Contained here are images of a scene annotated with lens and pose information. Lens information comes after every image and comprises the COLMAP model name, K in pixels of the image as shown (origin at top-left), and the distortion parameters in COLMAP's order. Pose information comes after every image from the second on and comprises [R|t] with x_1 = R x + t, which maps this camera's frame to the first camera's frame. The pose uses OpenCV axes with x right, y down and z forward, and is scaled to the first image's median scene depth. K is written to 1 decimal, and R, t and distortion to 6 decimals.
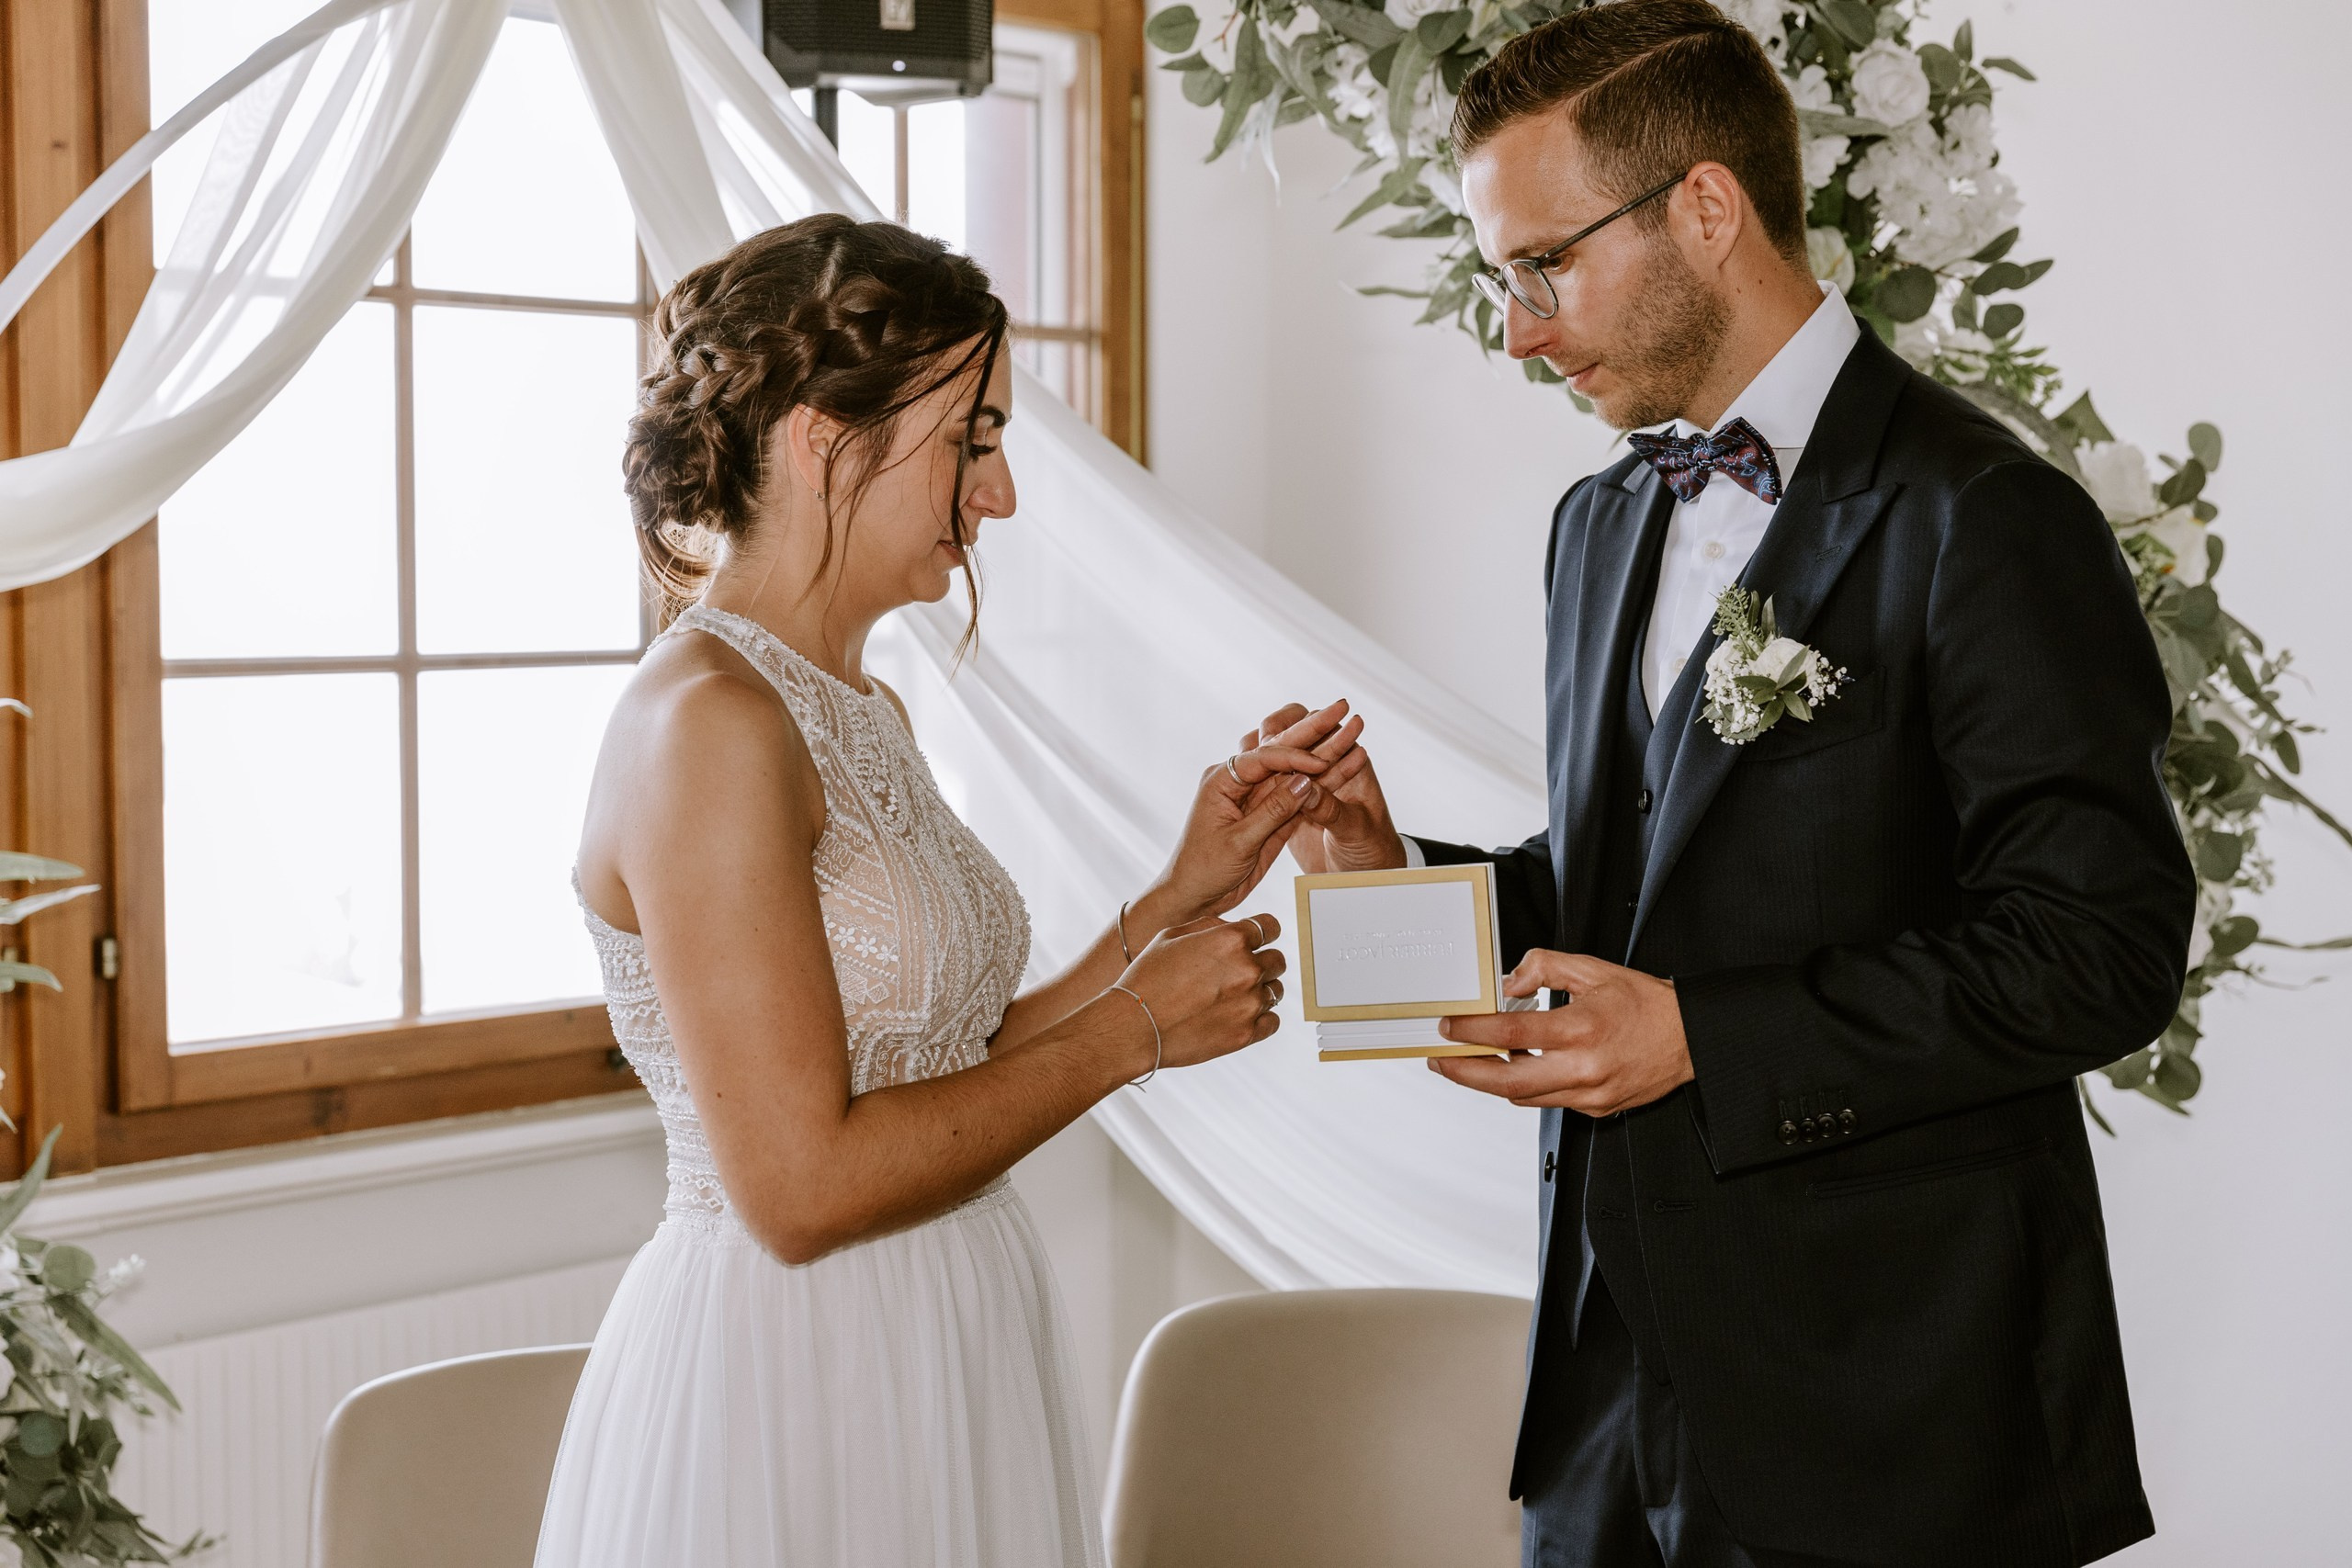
lens RADIAL K [[3912.0, 0, 1176.0], [0, 3912.0, 784.0], [0, 0, 1]] dist [-0.009677, 0.120341]
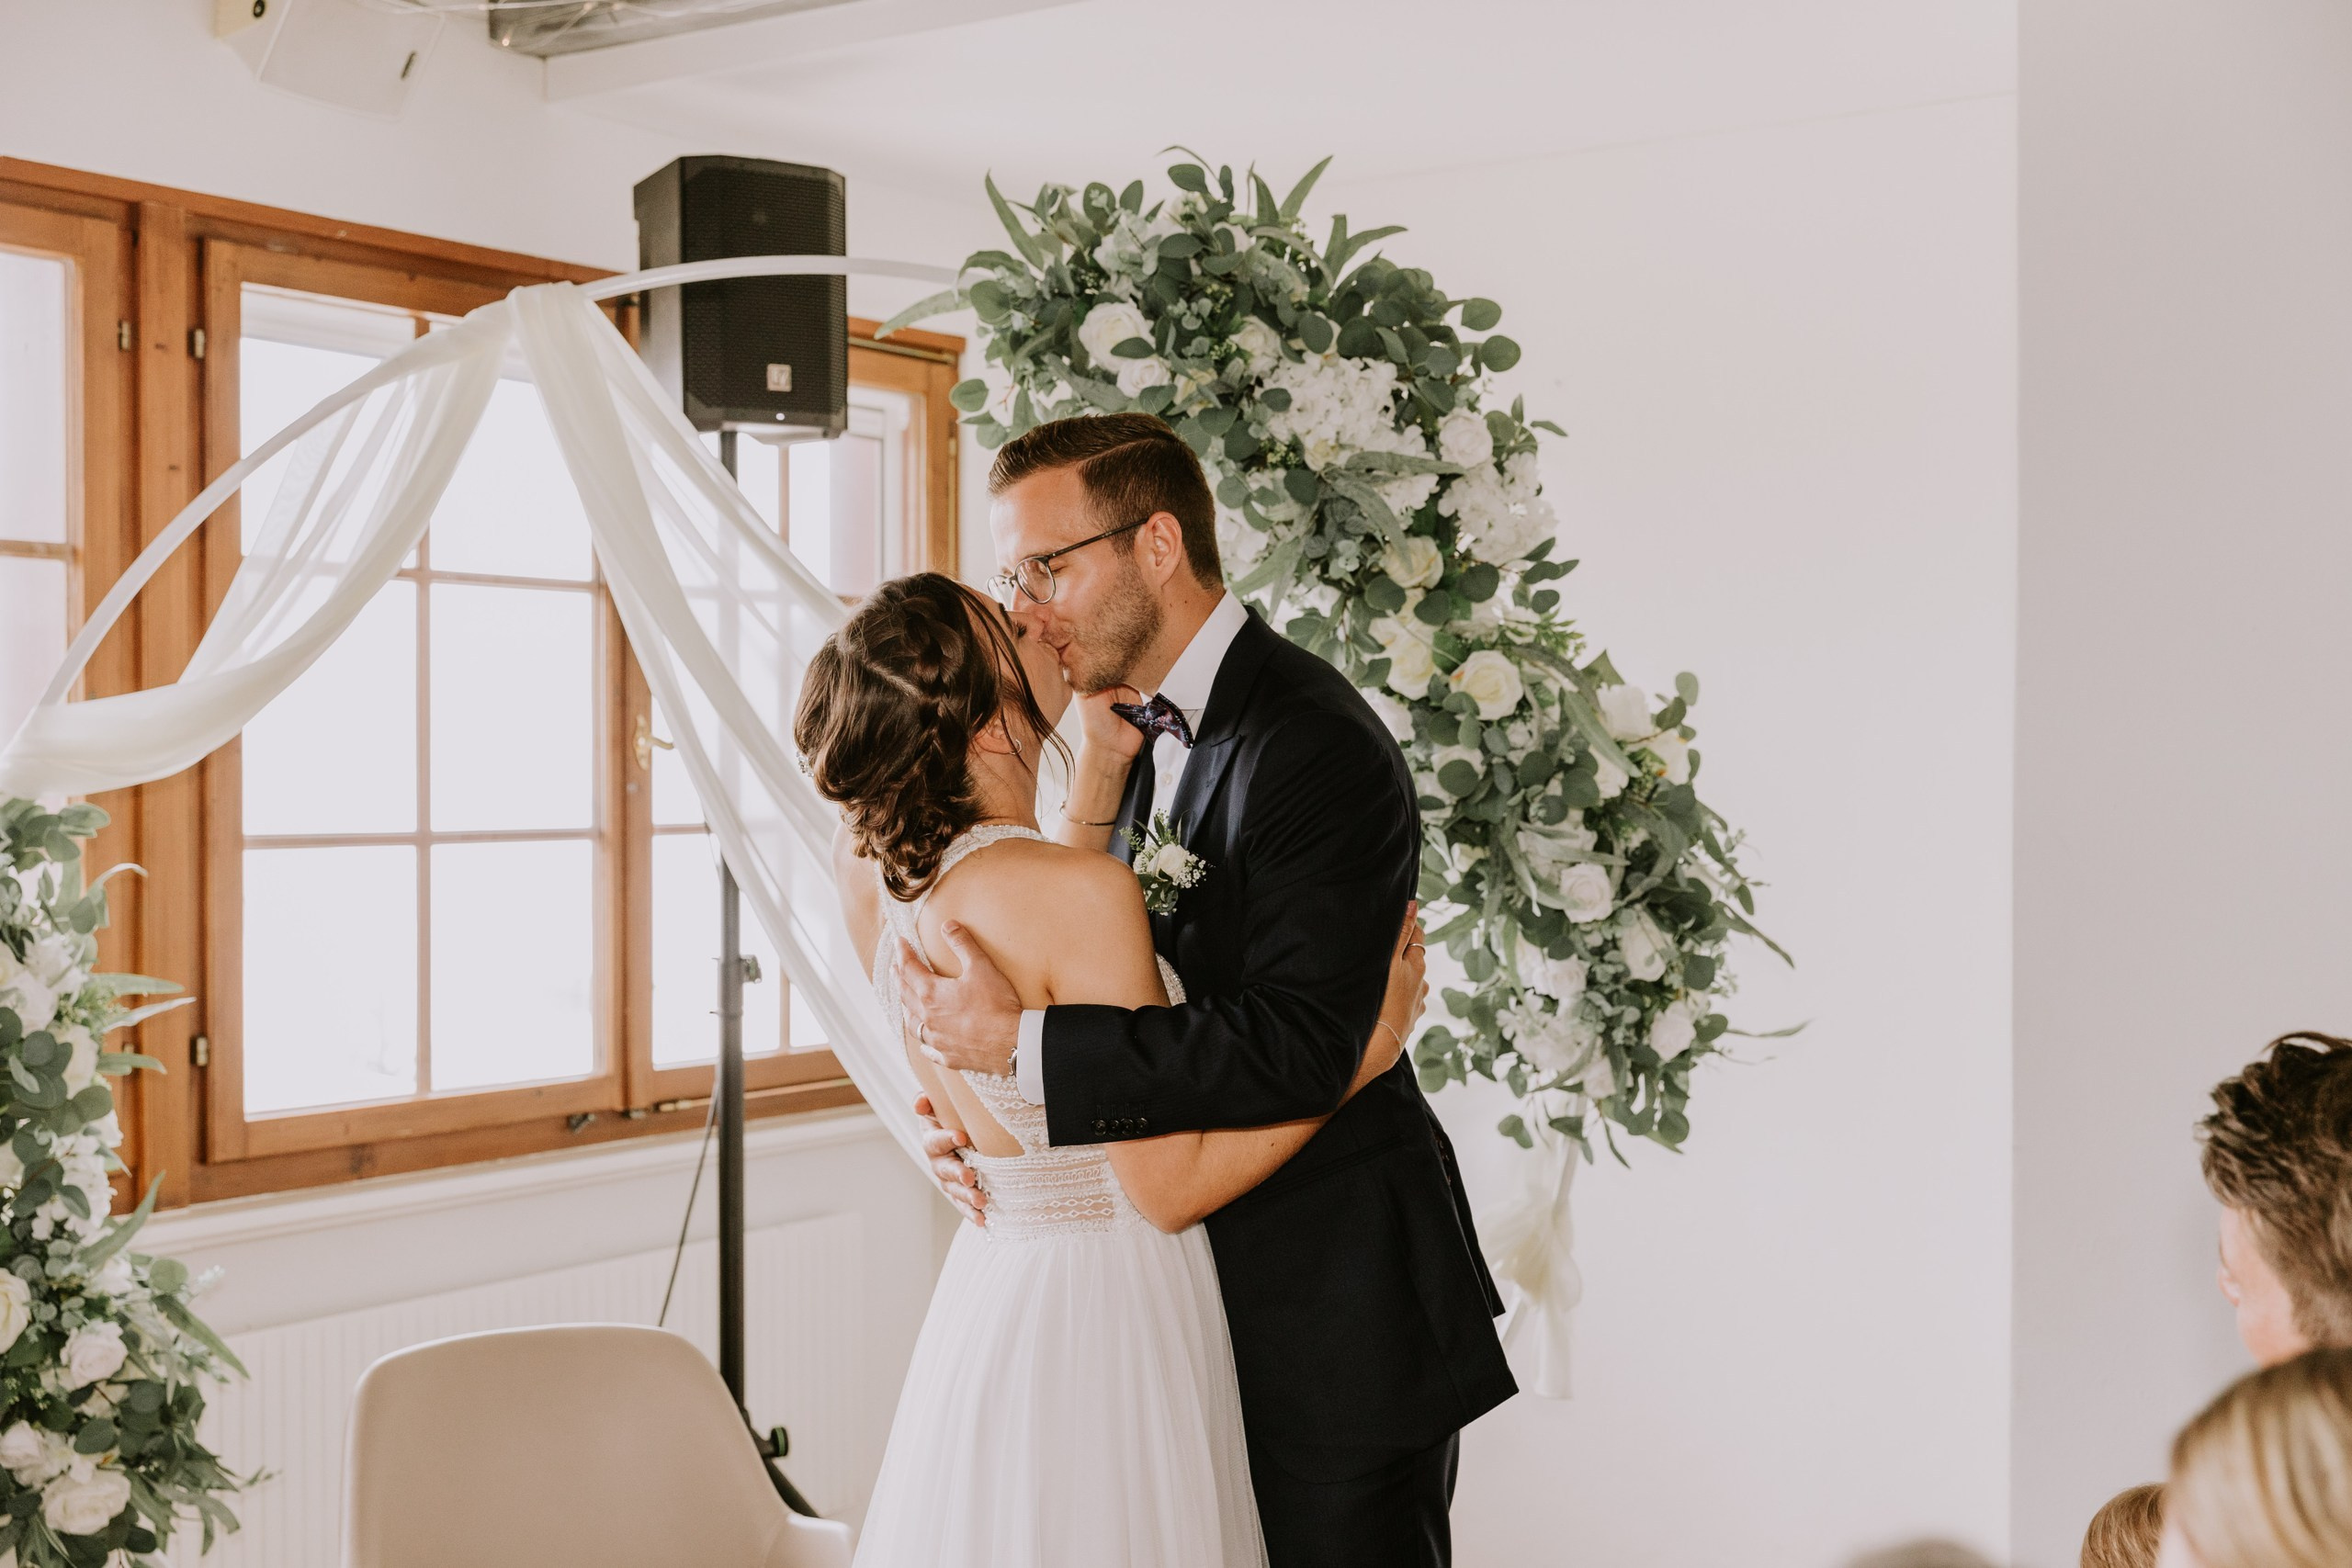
lens RADIAL K [[2830.6, 0, 1176.0], [0, 2830.6, 784.0], [0, 0, 1]] dist [0.016452, -0.025931]
pose [[0.997955, 0.001215, 0.063908, 0.008097], [0.001993, 0.998742, -0.050110, 0.001165], [-0.063888, 0.050135, 0.996697, -0.030191]]
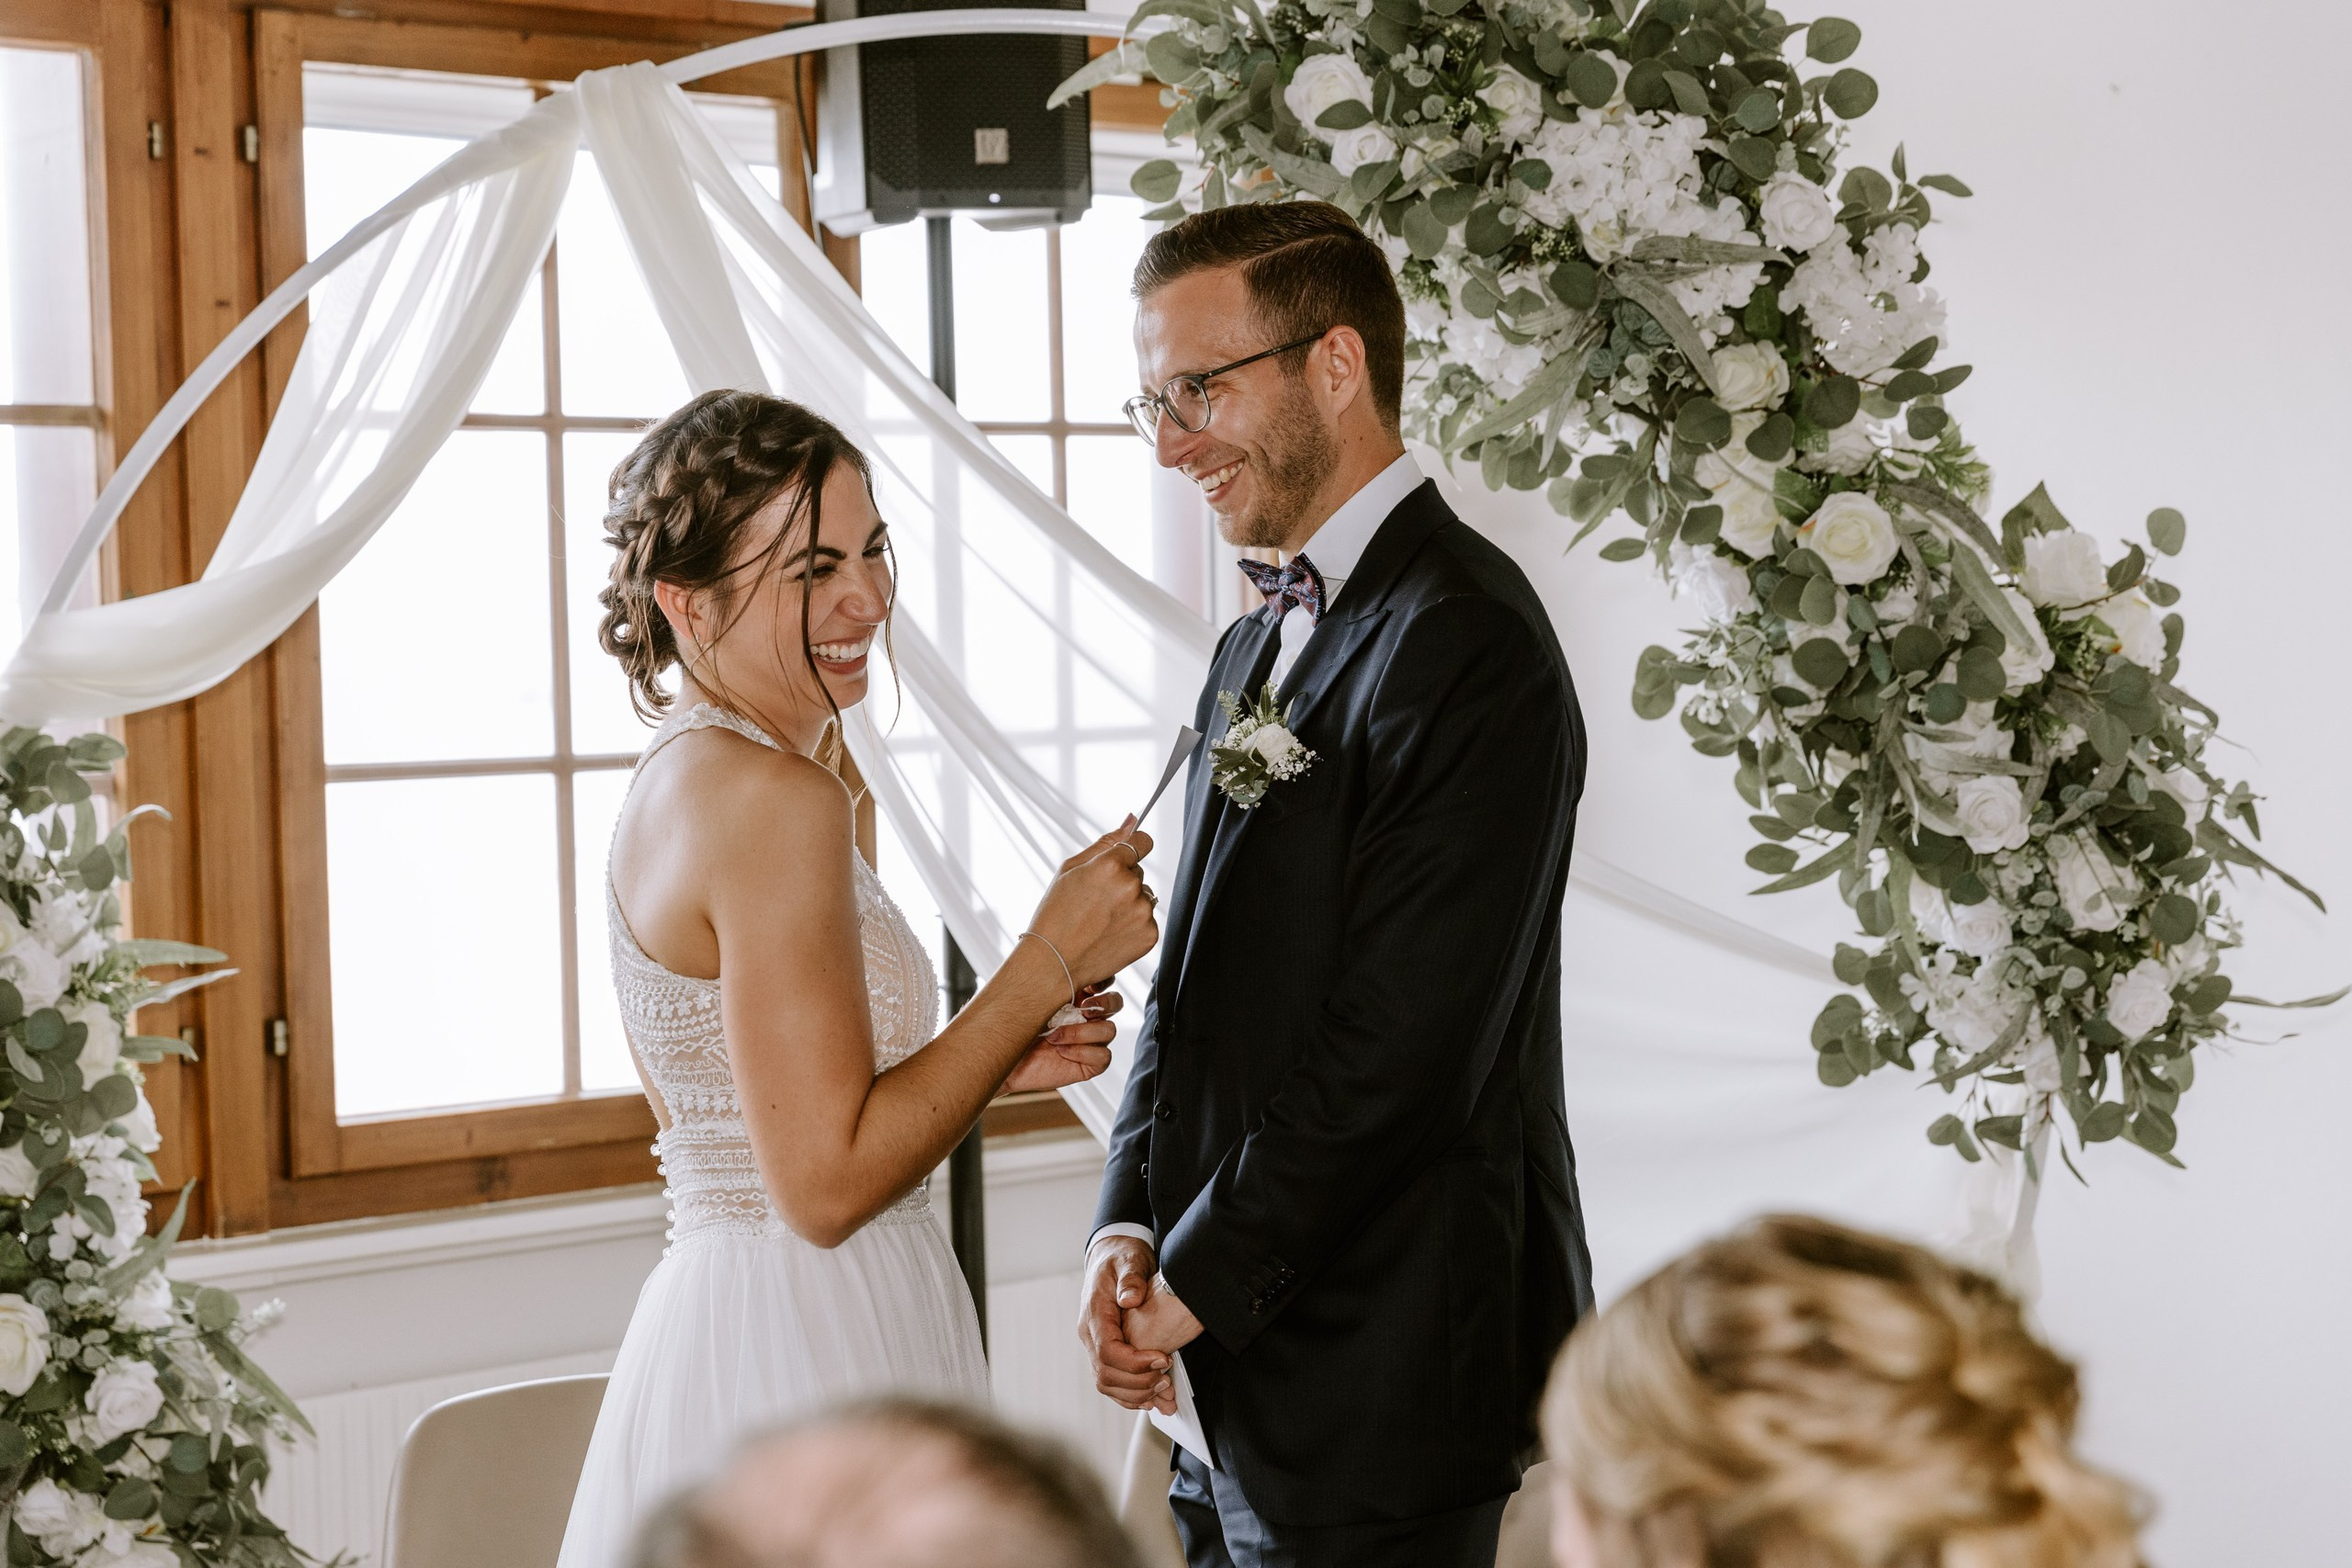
lens RADIAL K [[4455.6, 0, 1169.7], [0, 4455.6, 826.8], [0, 0, 1]] dist [-0.003347, 0.091733]
pose [[0.990556, -0.015447, -0.136233, 0.165191], [0.013927, 0.999830, -0.012109, 0.004367], [0.136397, 0.010097, 0.990603, -0.234383]]
